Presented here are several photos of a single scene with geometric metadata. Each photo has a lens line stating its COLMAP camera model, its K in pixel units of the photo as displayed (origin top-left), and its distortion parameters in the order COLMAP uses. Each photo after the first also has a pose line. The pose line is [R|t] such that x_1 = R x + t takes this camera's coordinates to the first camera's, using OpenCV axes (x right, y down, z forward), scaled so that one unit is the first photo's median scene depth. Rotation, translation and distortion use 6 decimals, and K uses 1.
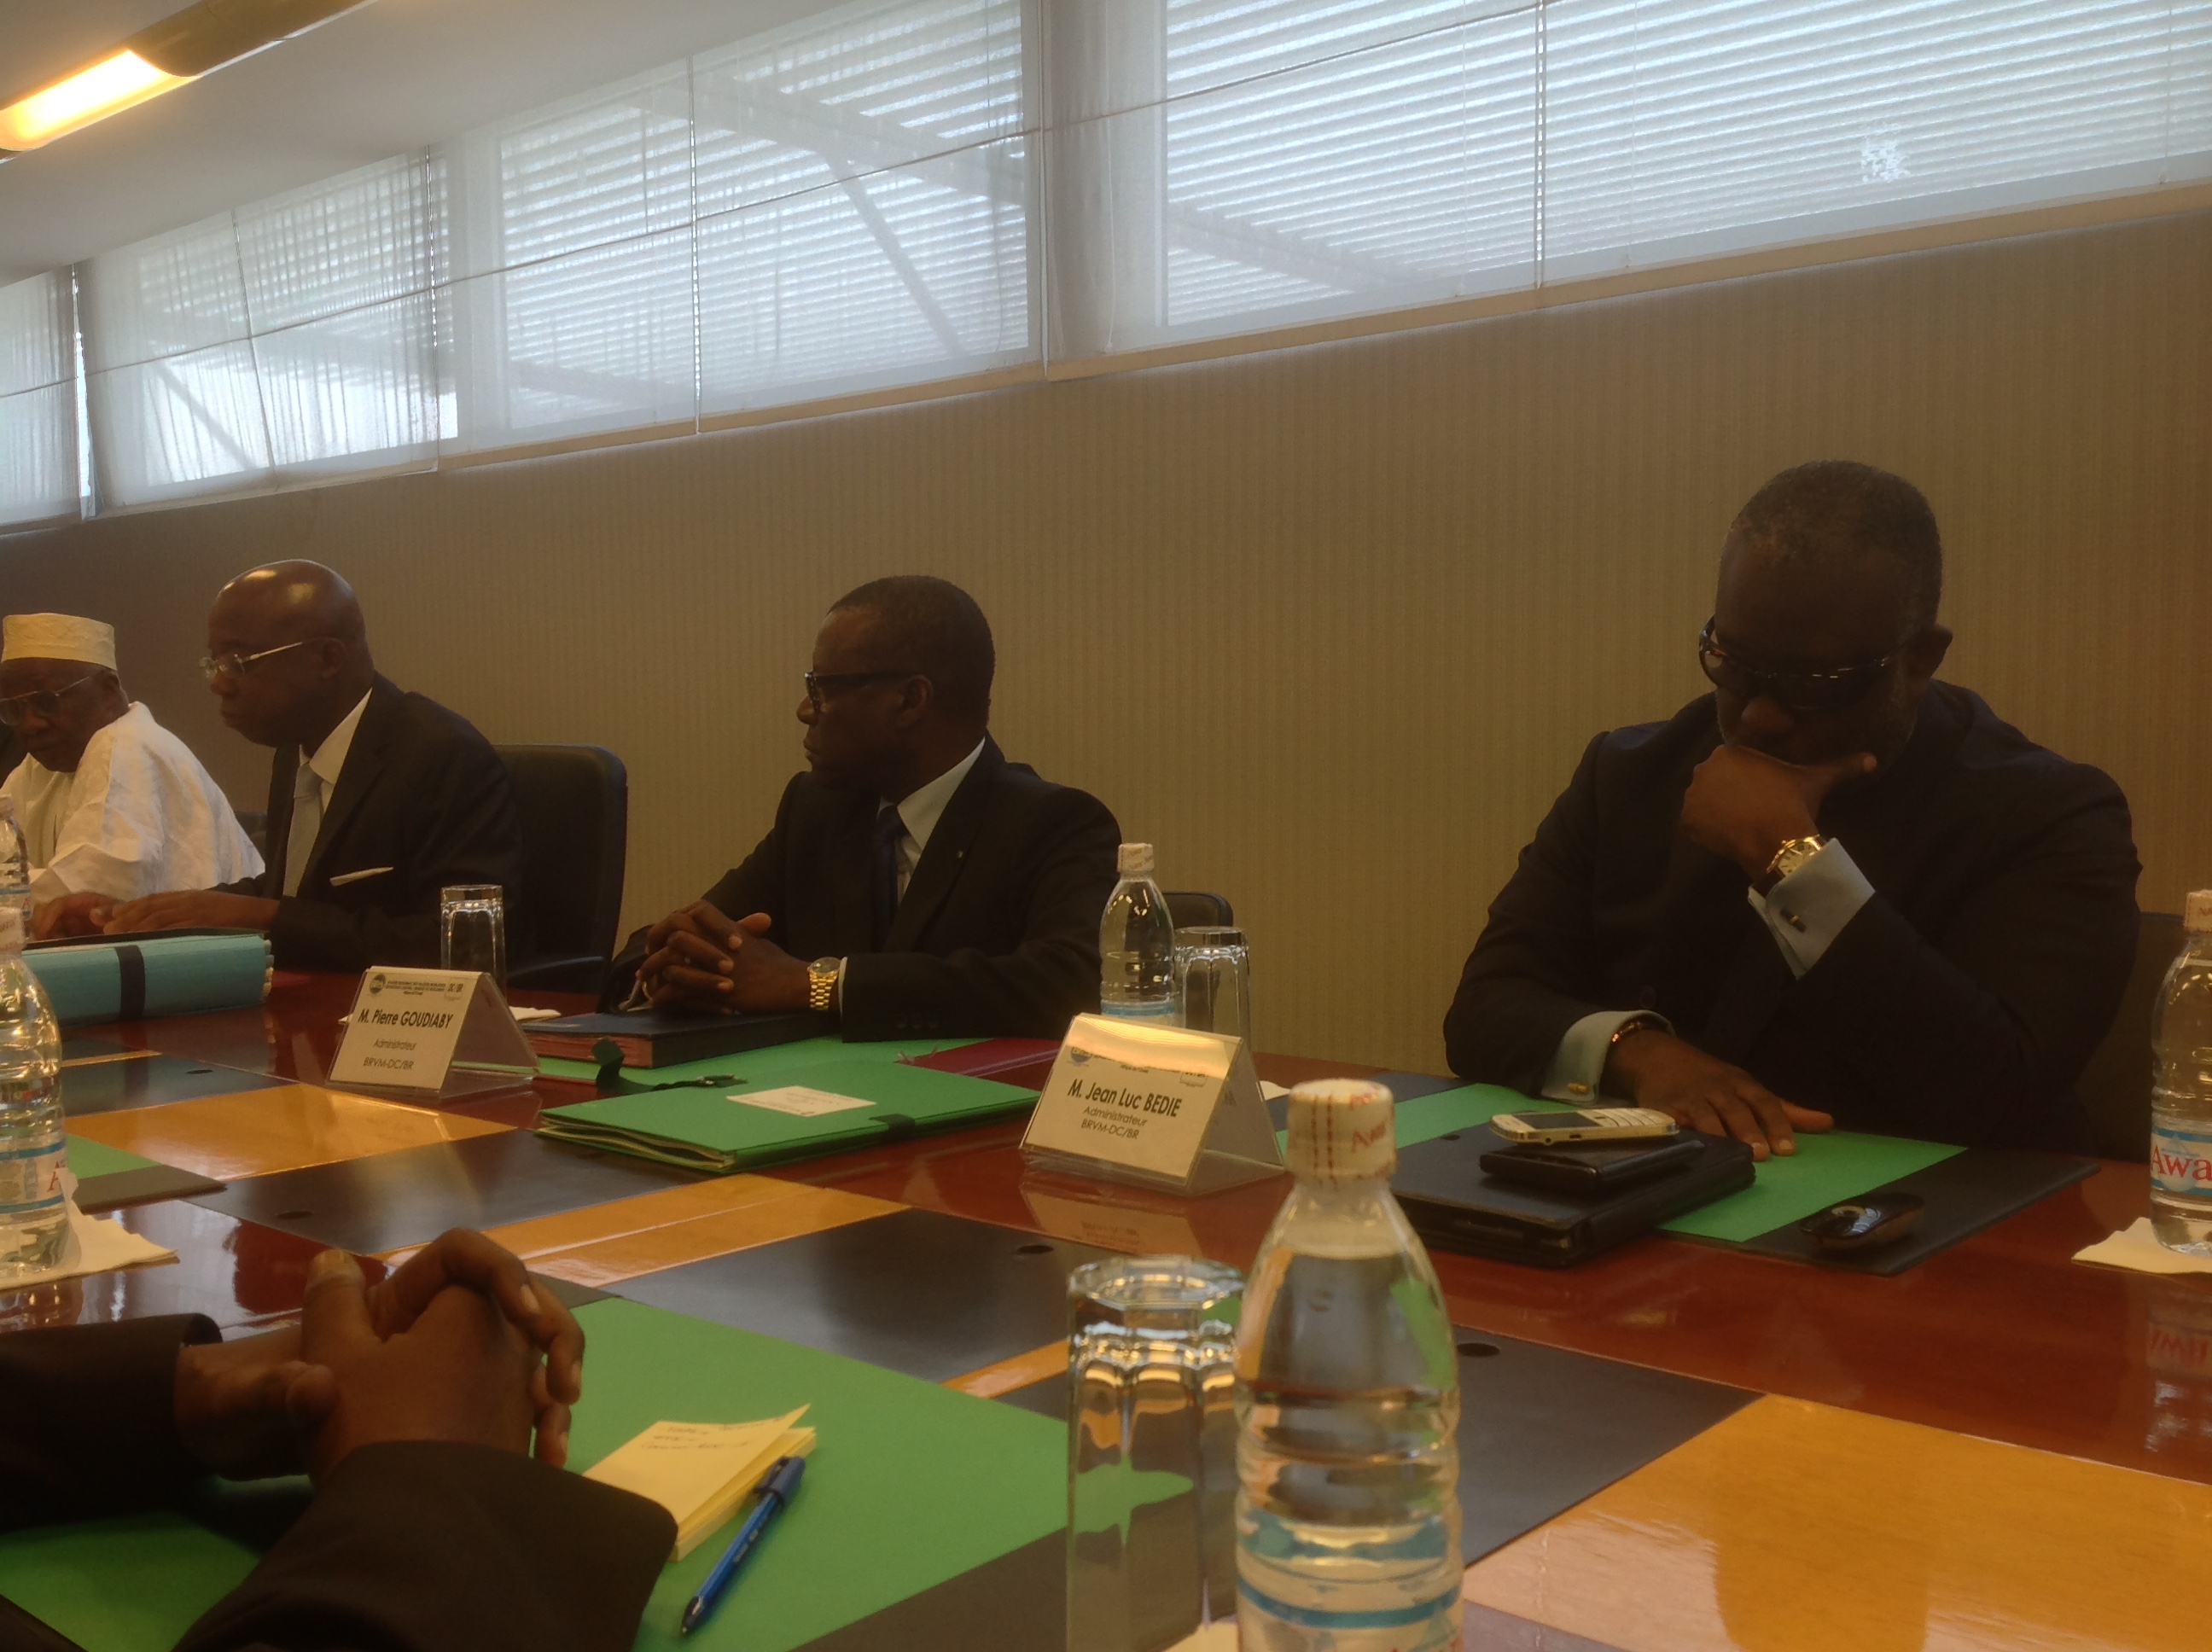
lens RADIAL K [[2041.1, 0, 1124.7], [0, 2041.1, 858.8], [0, 0, 1]] dist [0.019491, 0.000000]
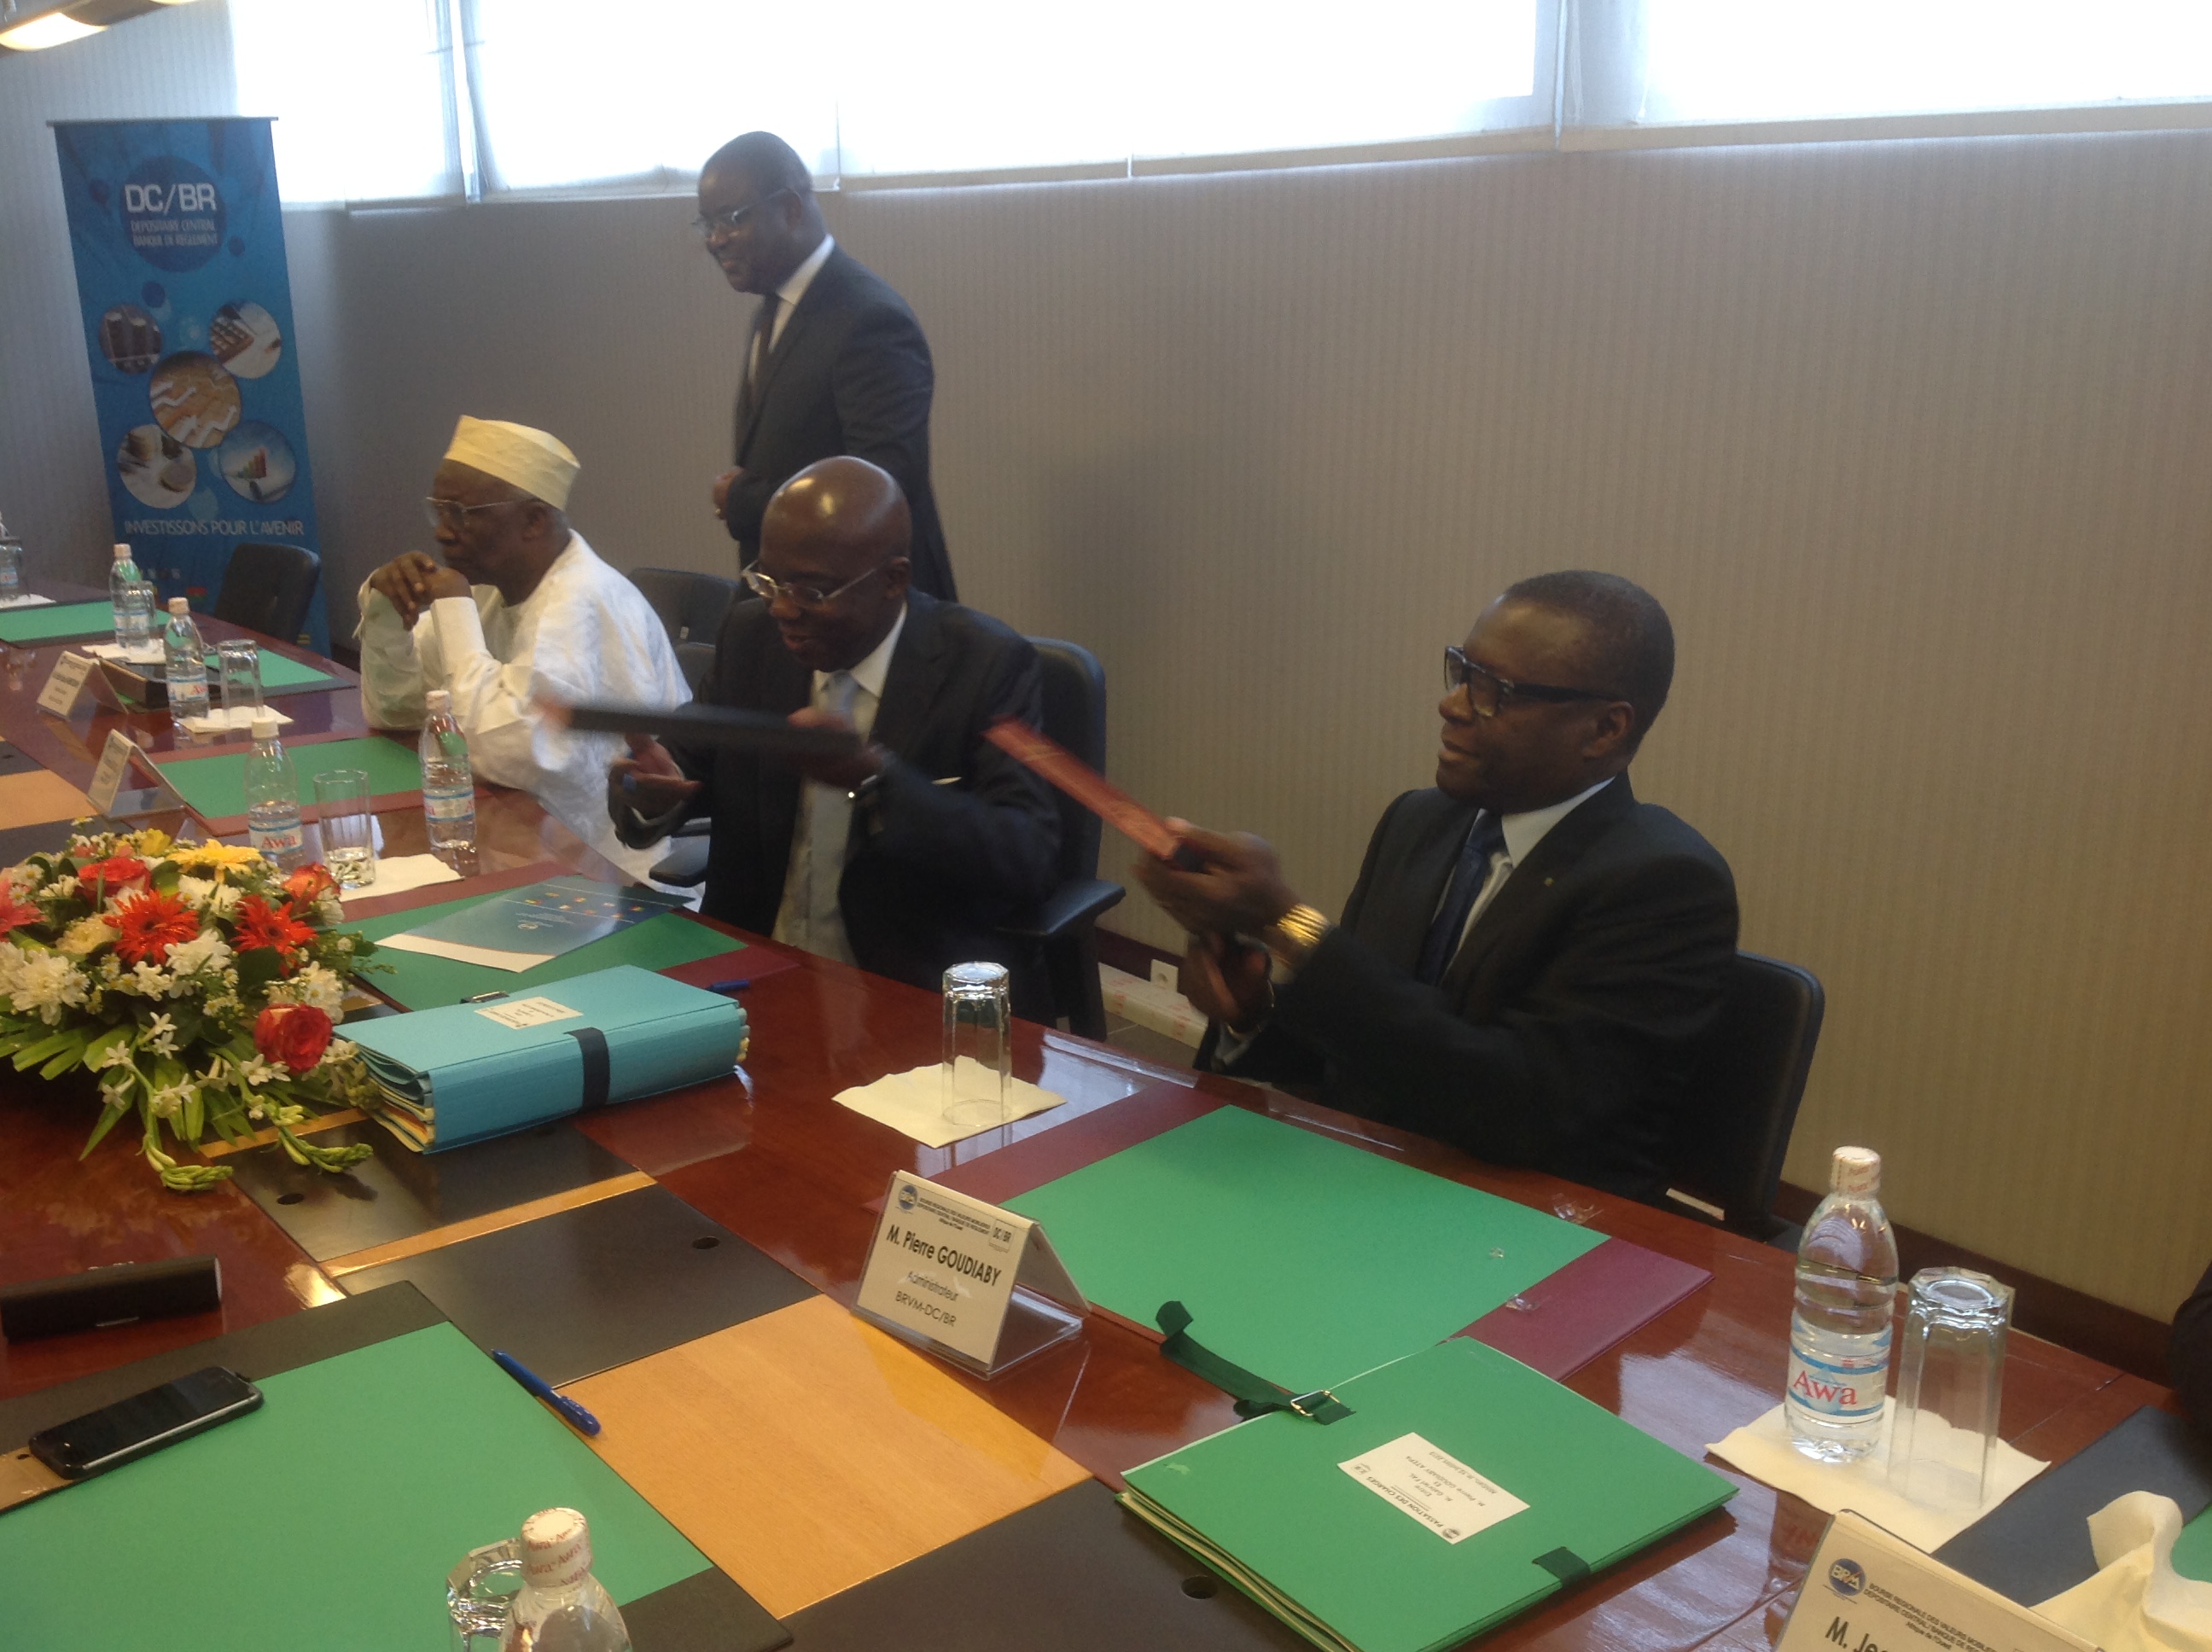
lens RADIAL K [[2041.1, 0, 1111.2], [0, 2041.1, 835.3], [0, 0, 1]] dist [0.019491, 0.000000]
pose [[0.985948, 0.052539, -0.158576, -0.152514], [-0.019987, 0.979537, 0.200269, -0.266071], [0.165853, -0.194285, 0.966823, 0.216847]]
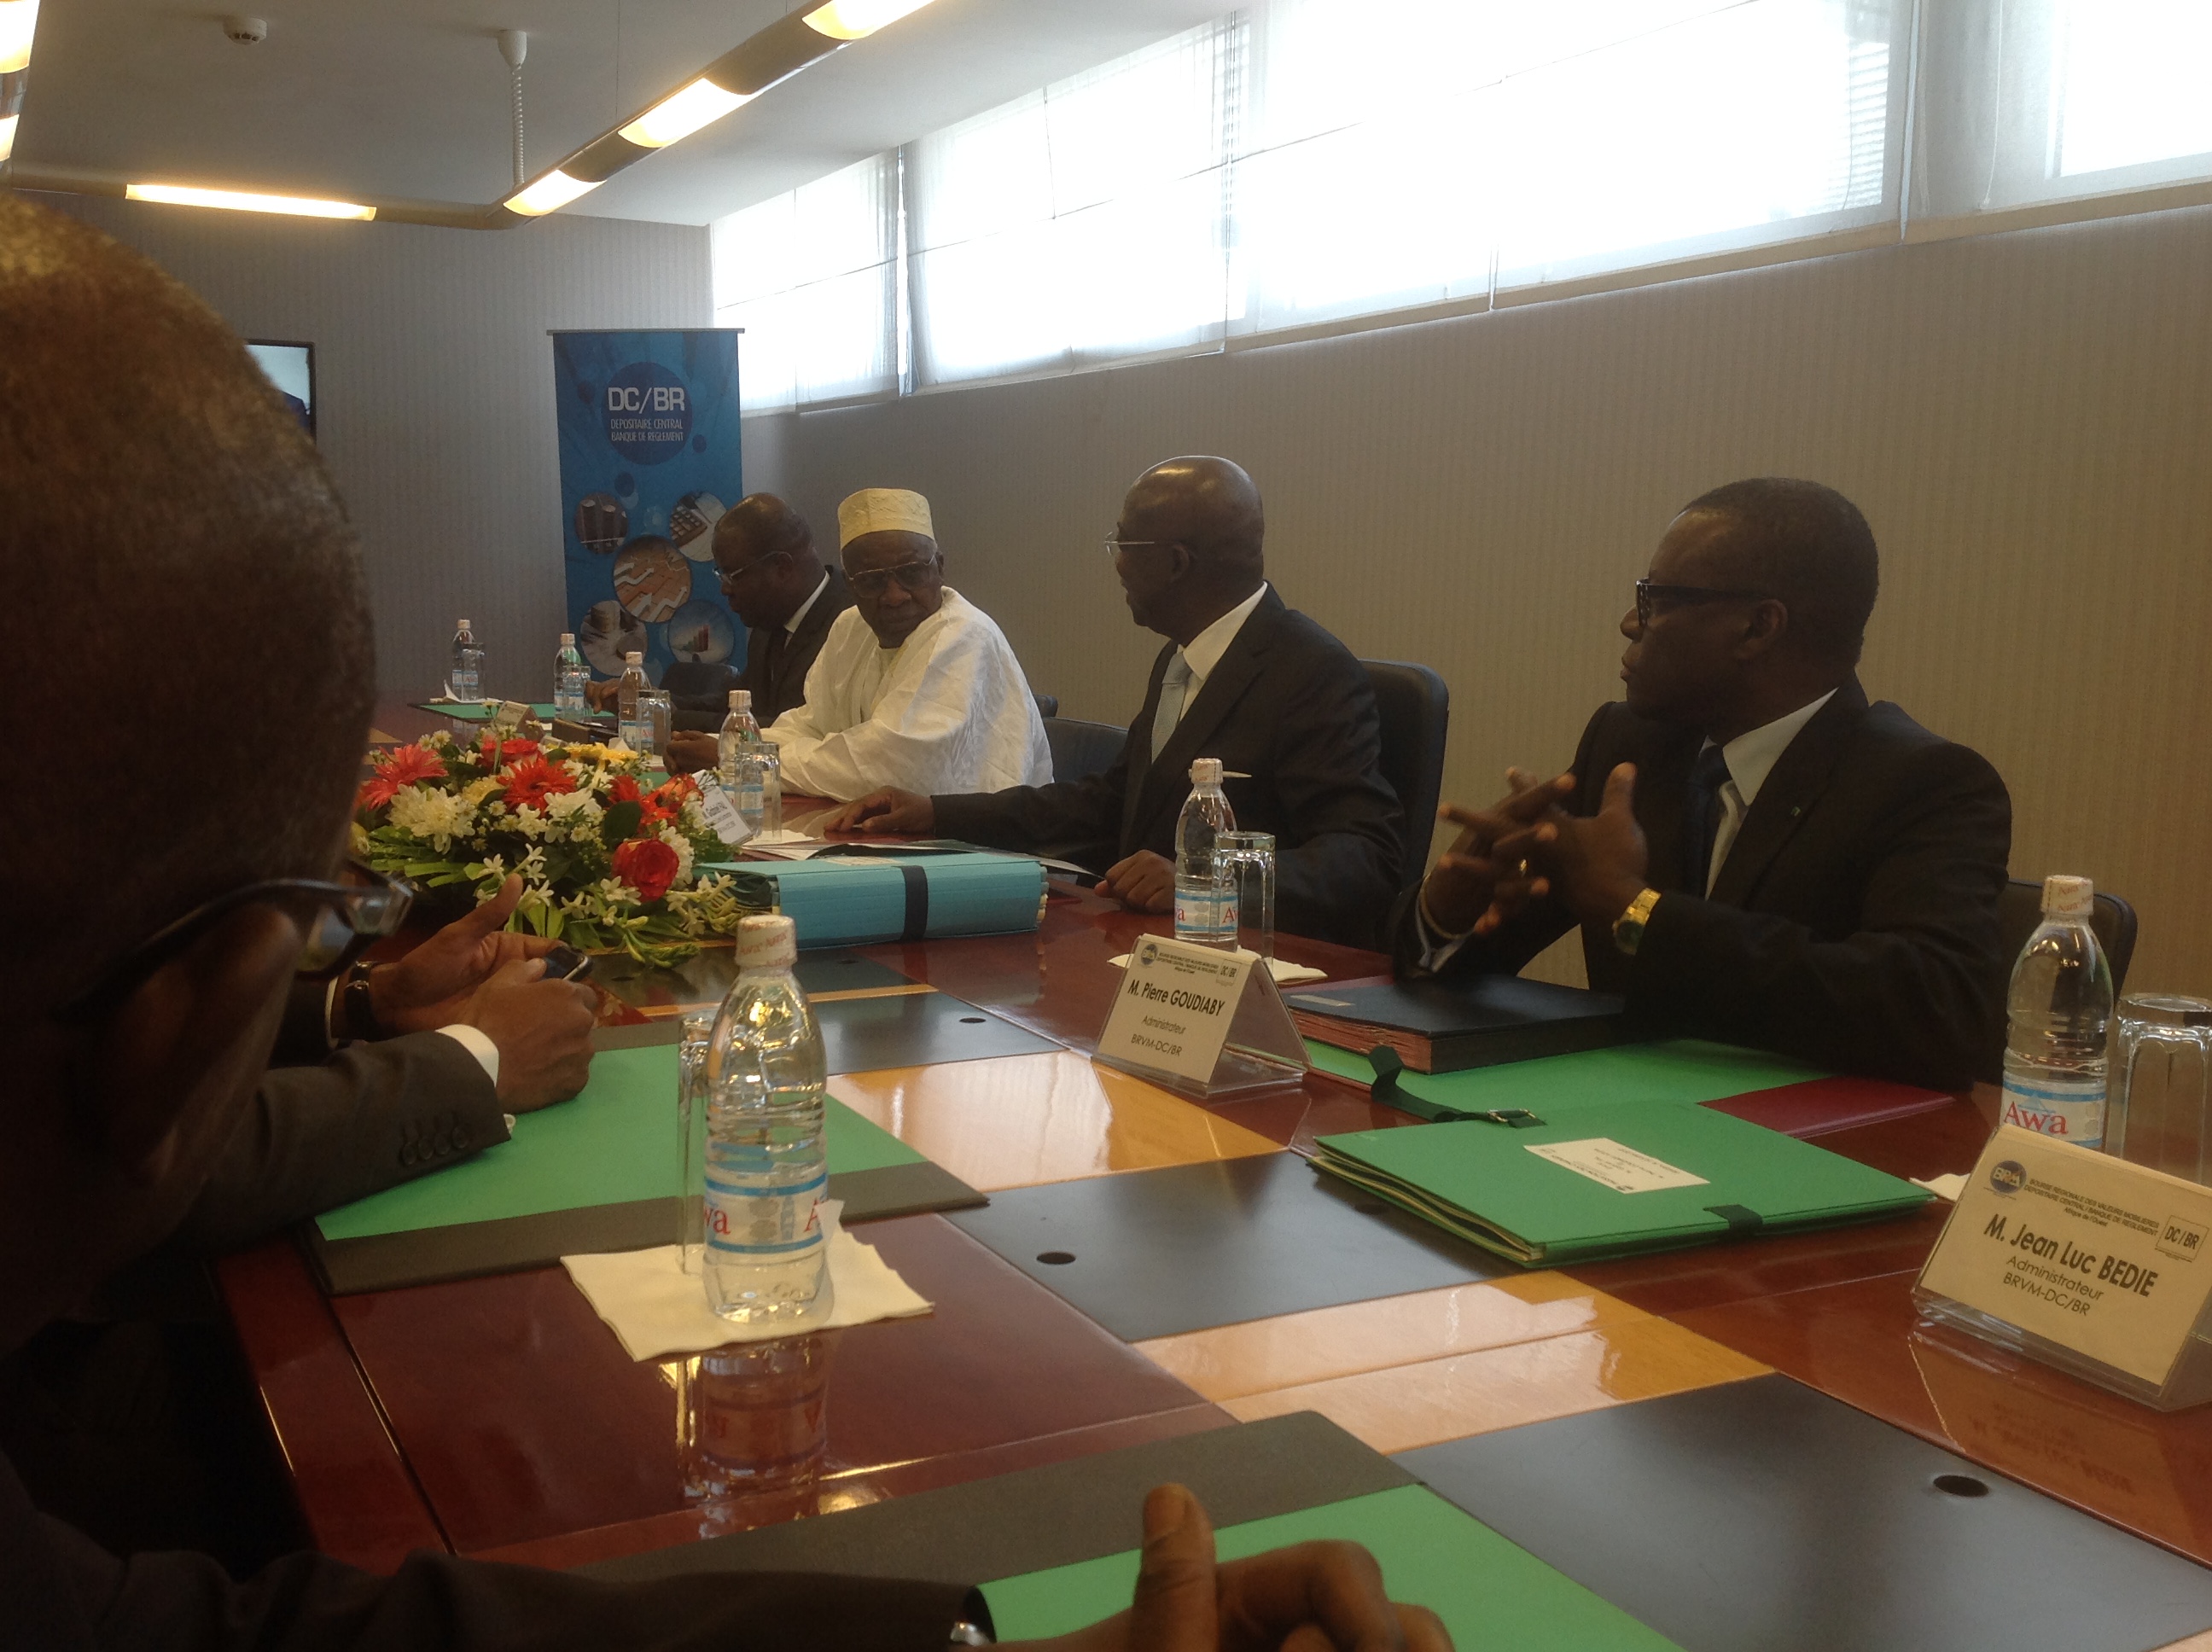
lens RADIAL K [[2041.1, 0, 1139.5], [0, 2041.1, 861.4], [0, 0, 1]] dist [0.019491, 0.000000]
pose [[0.938288, 0.080412, -0.336376, -0.063050], [-0.057076, 0.995262, 0.078713, -0.054143], [0.341112, -0.054657, 0.938432, 0.137937]]
